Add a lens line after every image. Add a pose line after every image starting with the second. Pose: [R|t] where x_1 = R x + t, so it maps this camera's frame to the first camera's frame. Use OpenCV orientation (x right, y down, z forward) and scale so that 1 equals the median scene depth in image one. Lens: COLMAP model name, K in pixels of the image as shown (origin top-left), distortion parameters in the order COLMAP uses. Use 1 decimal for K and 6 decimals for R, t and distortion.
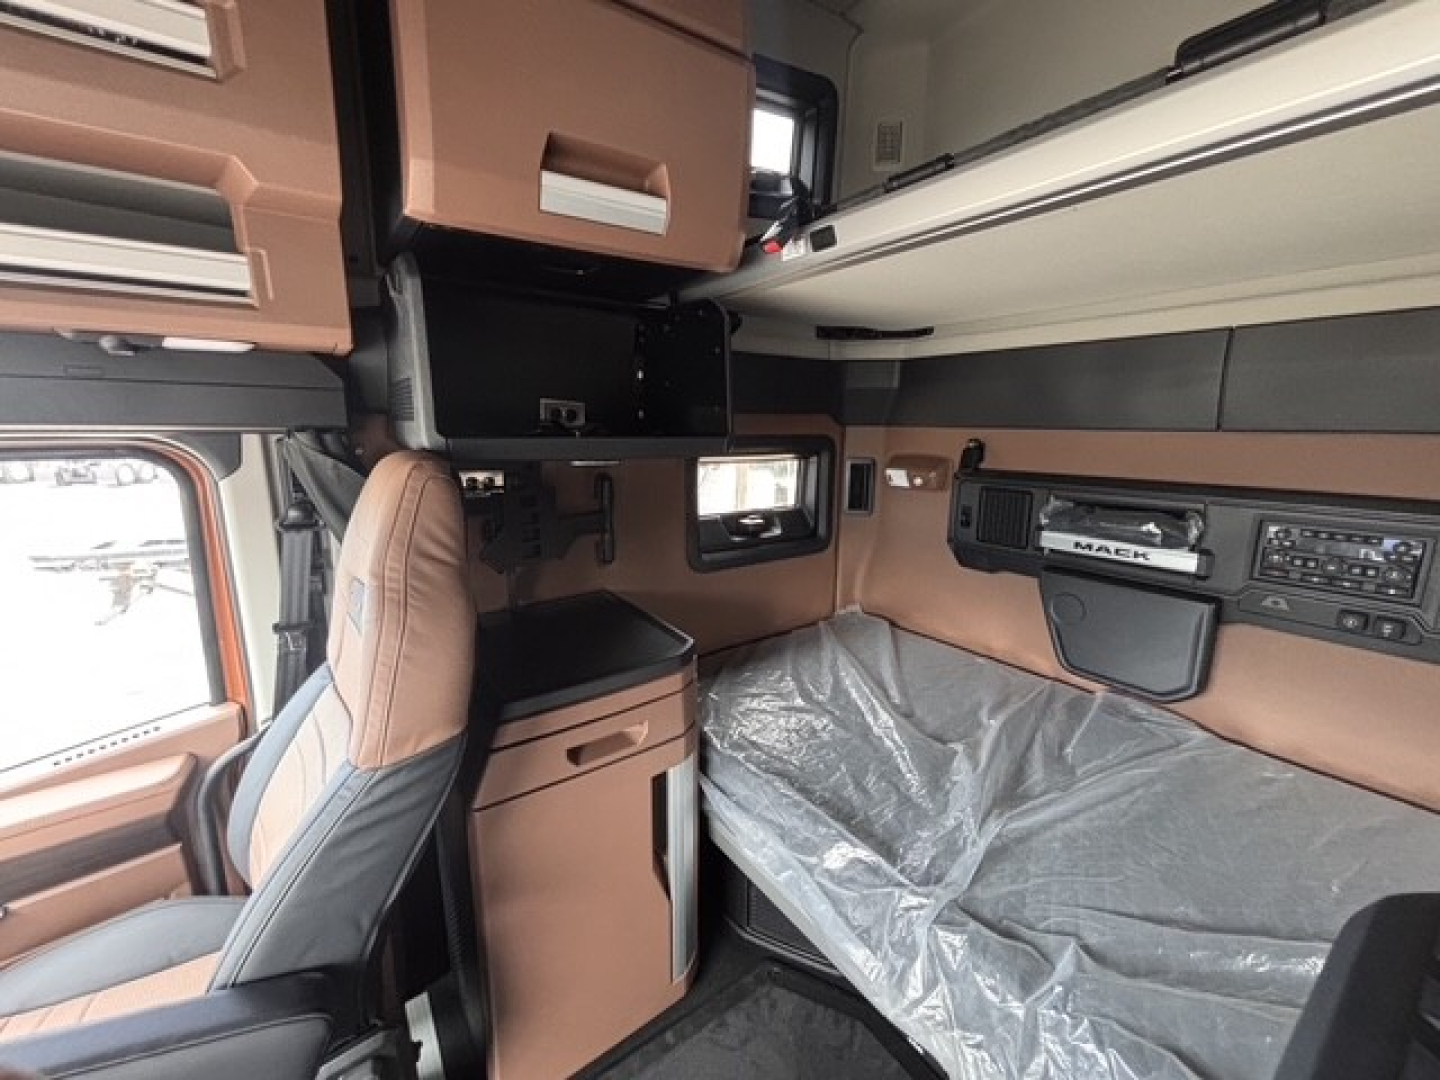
lens RADIAL K [[589.8, 0, 717.4], [0, 589.8, 535.3], [0, 0, 1]] dist [0.002185, 0.000619]
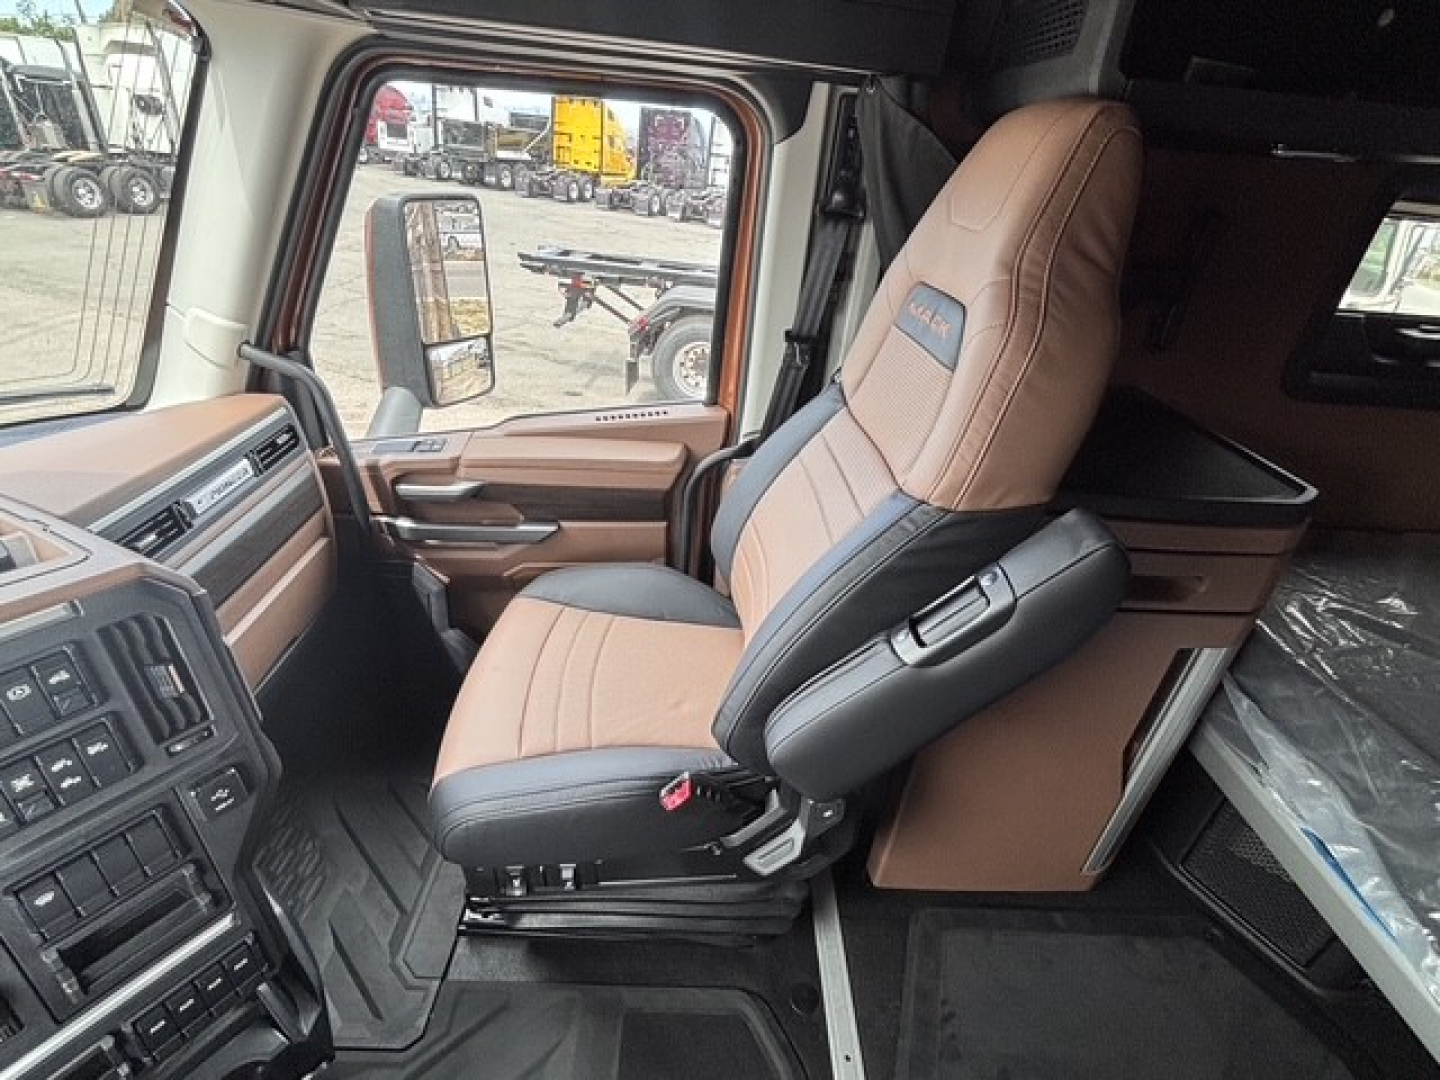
lens RADIAL K [[686.4, 0, 720.0], [0, 686.4, 540.0], [0, 0, 1]] dist [0.017142, -0.000669]
pose [[0.822257, 0.338034, -0.457850, -0.228972], [-0.187674, 0.920545, 0.342601, 0.096761], [0.537283, -0.195780, 0.820364, 0.018967]]
